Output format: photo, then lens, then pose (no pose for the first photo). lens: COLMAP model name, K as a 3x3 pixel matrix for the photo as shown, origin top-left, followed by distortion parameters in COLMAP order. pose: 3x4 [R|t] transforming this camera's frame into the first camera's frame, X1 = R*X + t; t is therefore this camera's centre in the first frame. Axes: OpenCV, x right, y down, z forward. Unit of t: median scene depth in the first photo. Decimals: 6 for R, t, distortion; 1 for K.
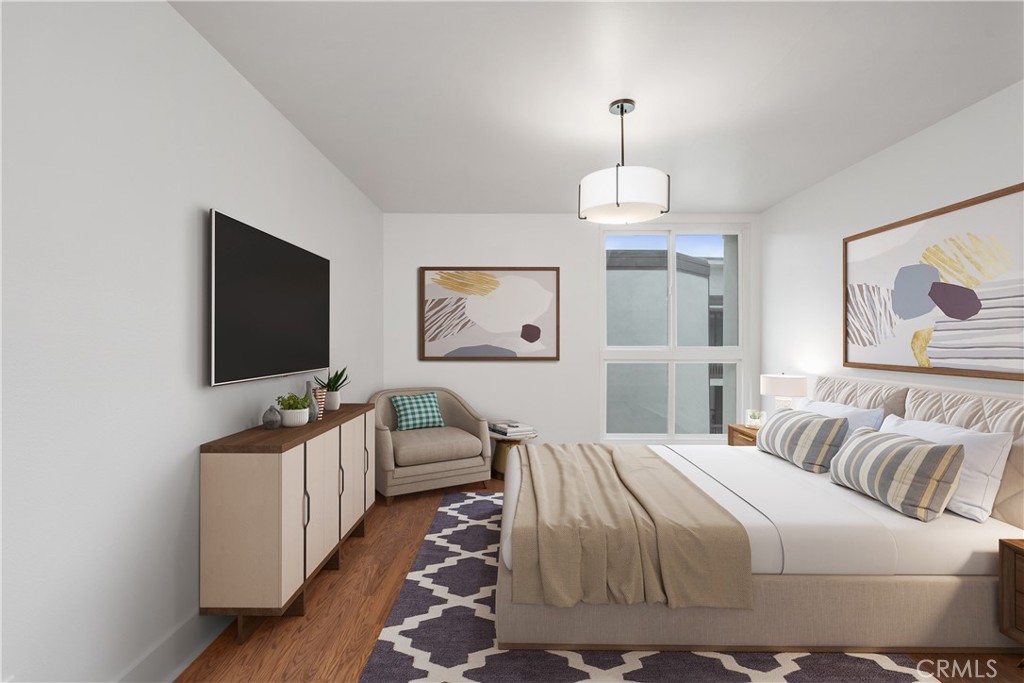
lens RADIAL K [[470.0, 0, 509.1], [0, 470.0, 342.7], [0, 0, 1]] dist [0.000524, 0.000158]
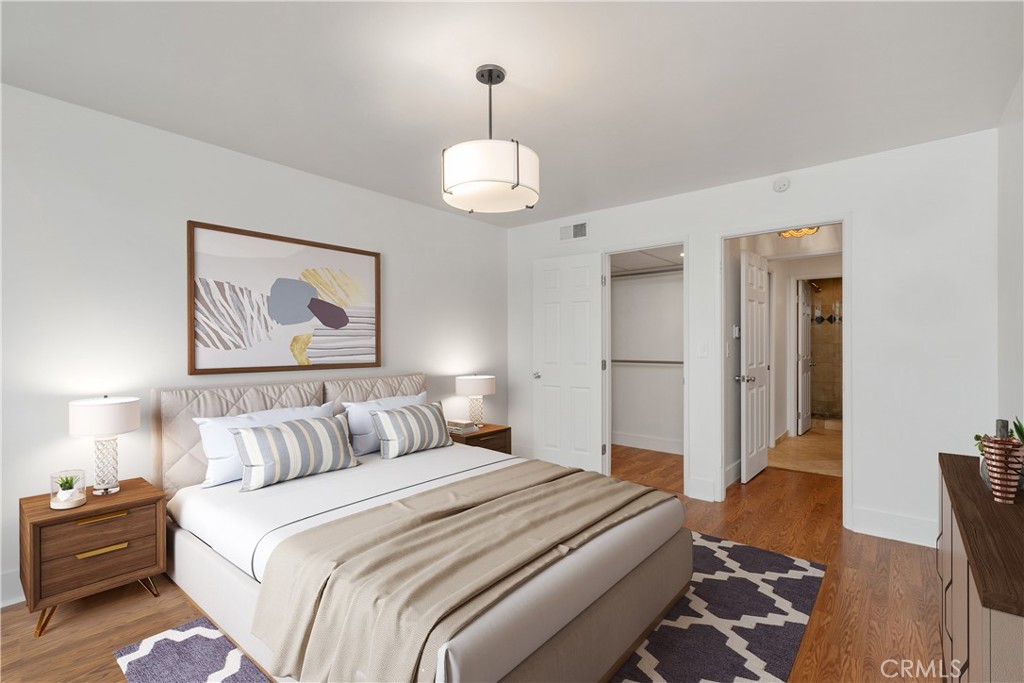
lens RADIAL K [[470.0, 0, 508.0], [0, 470.0, 341.4], [0, 0, 1]] dist [0.000524, 0.000158]
pose [[-0.762296, 0.009325, 0.647161, -0.283728], [0.007496, 0.999956, -0.005578, 0.000554], [-0.647185, 0.000599, -0.762333, 1.420284]]
